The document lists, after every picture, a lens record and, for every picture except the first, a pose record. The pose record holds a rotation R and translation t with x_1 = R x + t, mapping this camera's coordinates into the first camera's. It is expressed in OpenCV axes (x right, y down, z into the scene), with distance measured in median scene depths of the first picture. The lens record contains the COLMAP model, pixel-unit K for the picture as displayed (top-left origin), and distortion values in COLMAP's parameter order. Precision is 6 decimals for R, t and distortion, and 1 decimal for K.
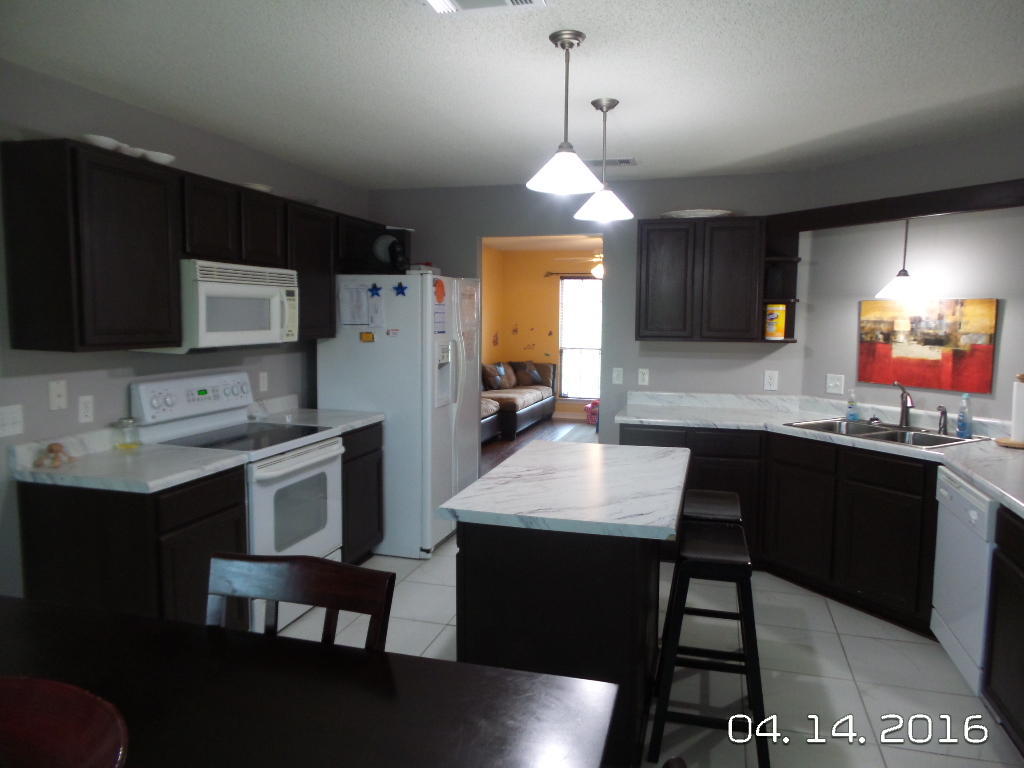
lens RADIAL K [[706.1, 0, 525.2], [0, 706.1, 385.8], [0, 0, 1]] dist [-0.009368, 0.010909]
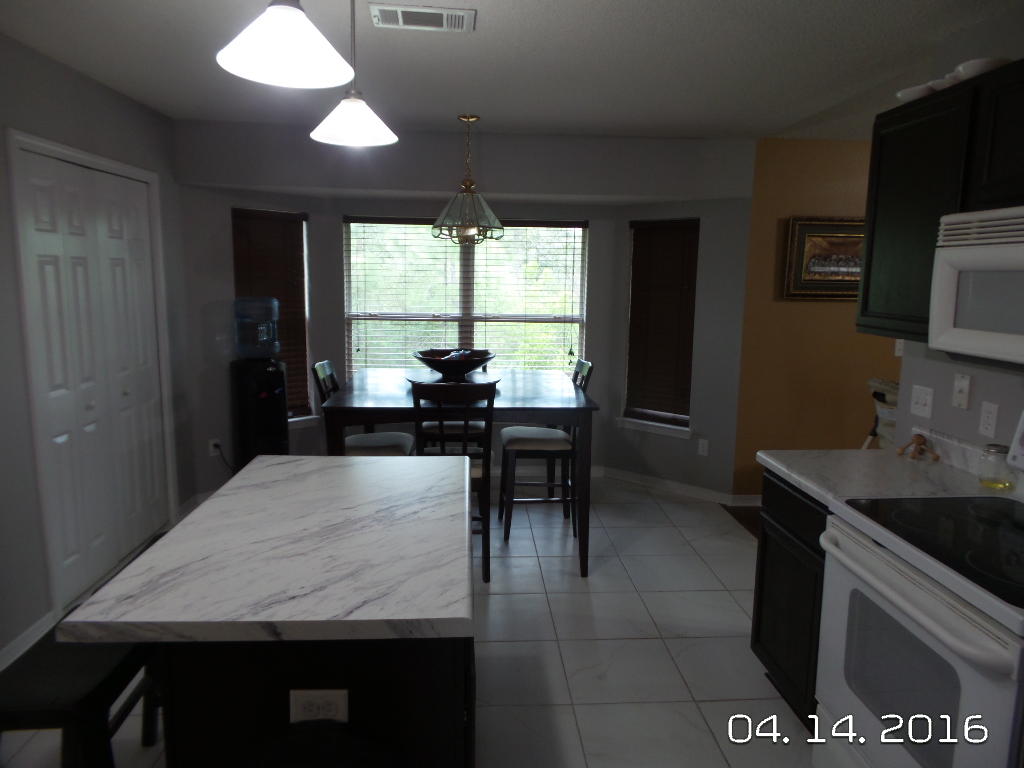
lens RADIAL K [[706.1, 0, 525.2], [0, 706.1, 385.8], [0, 0, 1]] dist [-0.009368, 0.010909]
pose [[-0.940300, 0.023163, -0.339558, 0.157294], [-0.064466, 0.967499, 0.244519, -0.196446], [0.334186, 0.251811, -0.908246, 1.856009]]
